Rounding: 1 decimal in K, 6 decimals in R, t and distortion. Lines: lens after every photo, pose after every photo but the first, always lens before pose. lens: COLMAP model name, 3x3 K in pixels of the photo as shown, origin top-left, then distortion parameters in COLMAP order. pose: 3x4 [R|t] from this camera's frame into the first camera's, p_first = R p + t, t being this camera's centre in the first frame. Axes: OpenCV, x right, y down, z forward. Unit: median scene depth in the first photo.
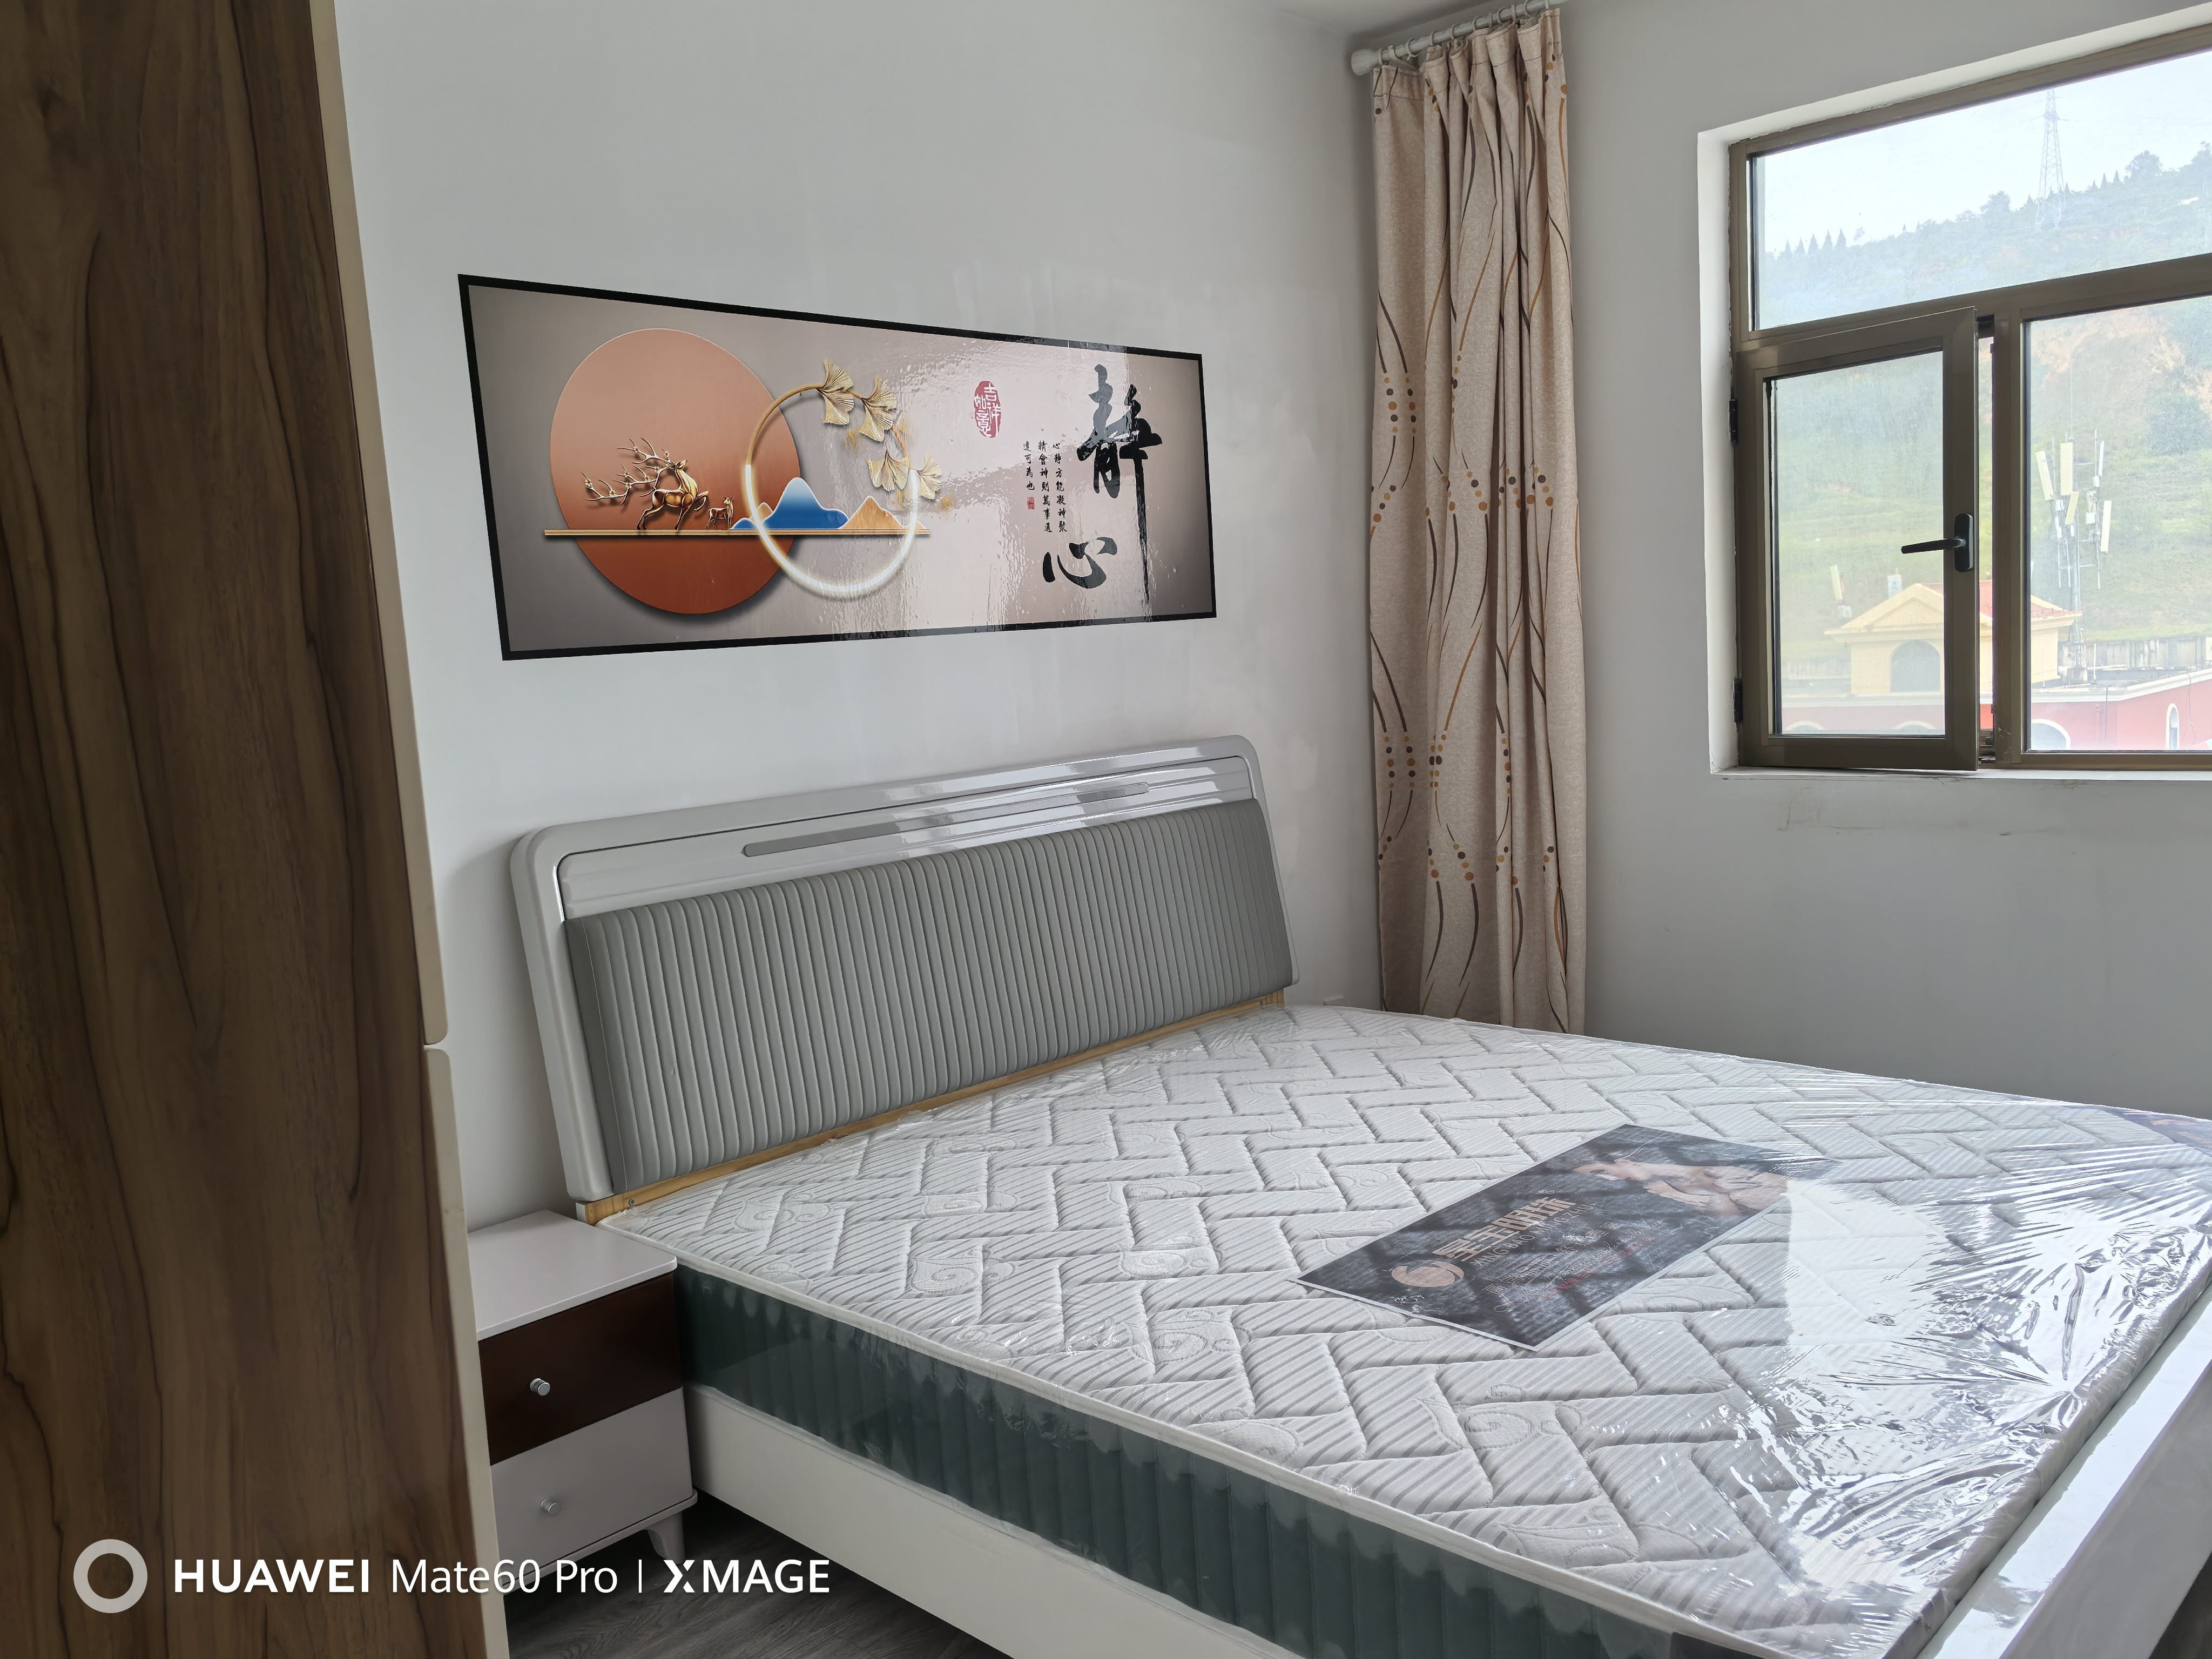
lens RADIAL K [[1737.1, 0, 1104.3], [0, 1737.1, 836.2], [0, 0, 1]] dist [0.040898, -0.052333]
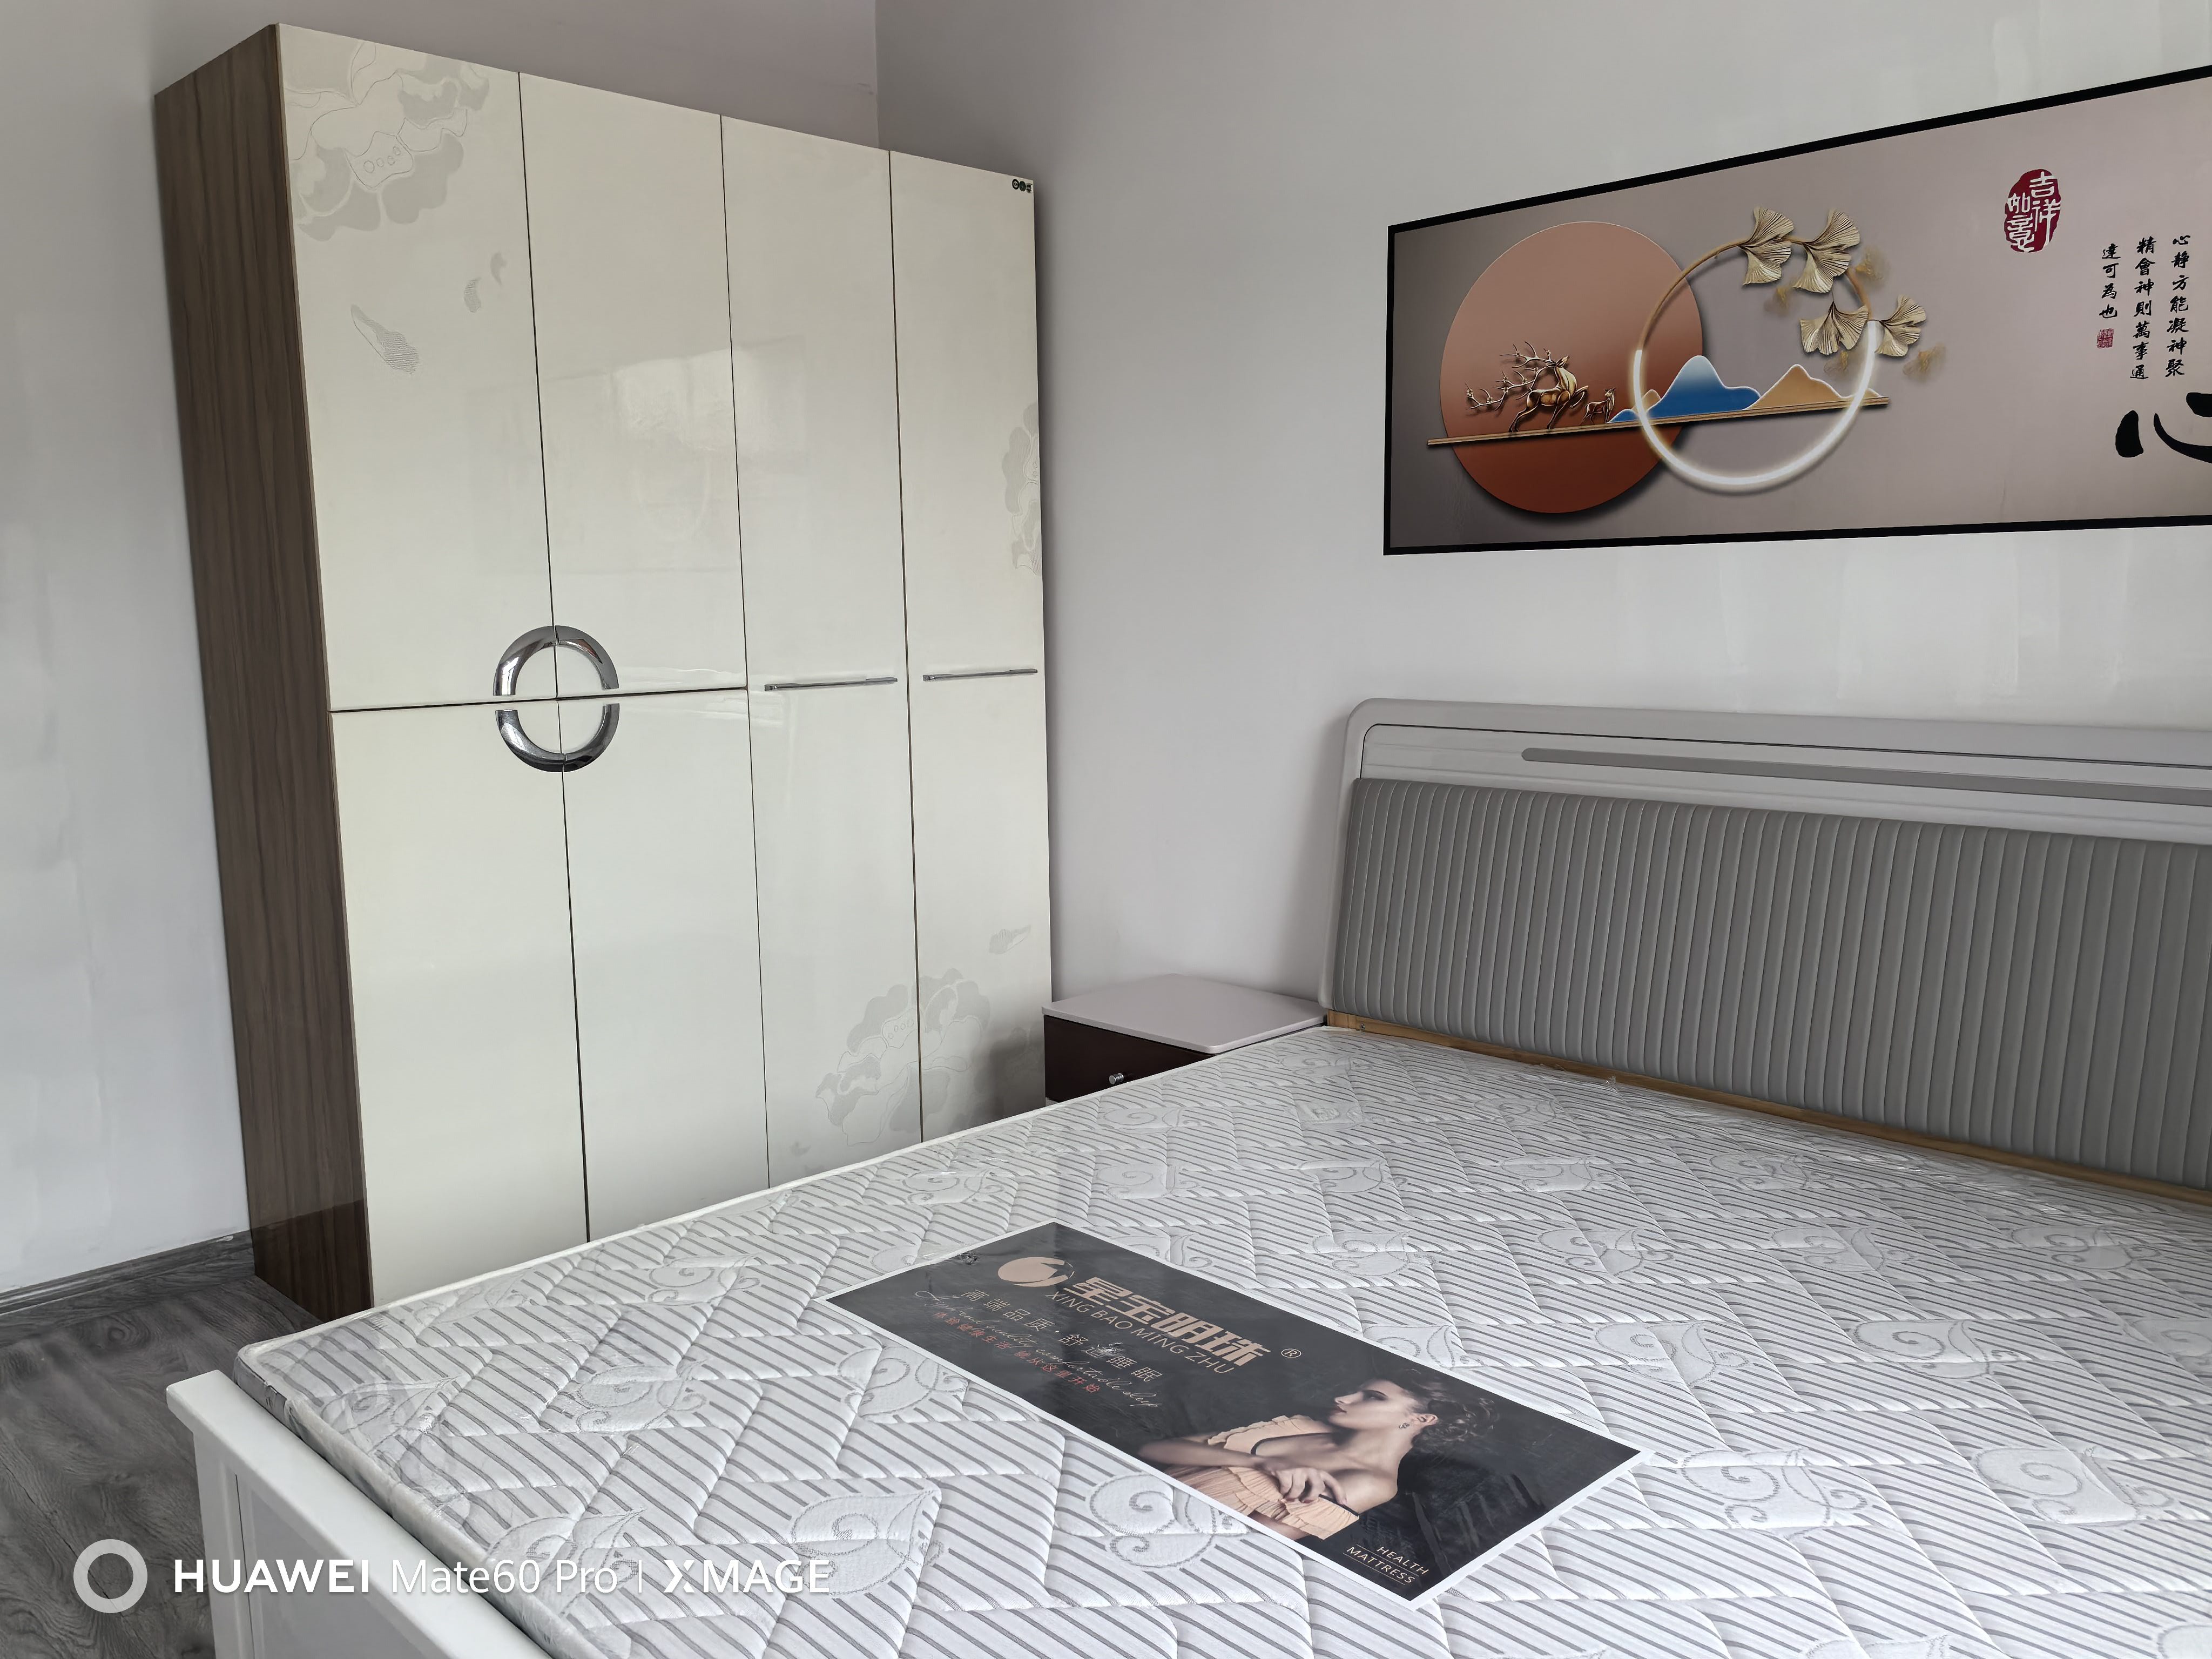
lens RADIAL K [[1737.1, 0, 1102.4], [0, 1737.1, 831.7], [0, 0, 1]] dist [0.040898, -0.052333]
pose [[-0.027438, 0.203522, -0.978686, 0.770673], [-0.092975, 0.974291, 0.205215, -0.127826], [0.995290, 0.096624, -0.007810, 0.749528]]
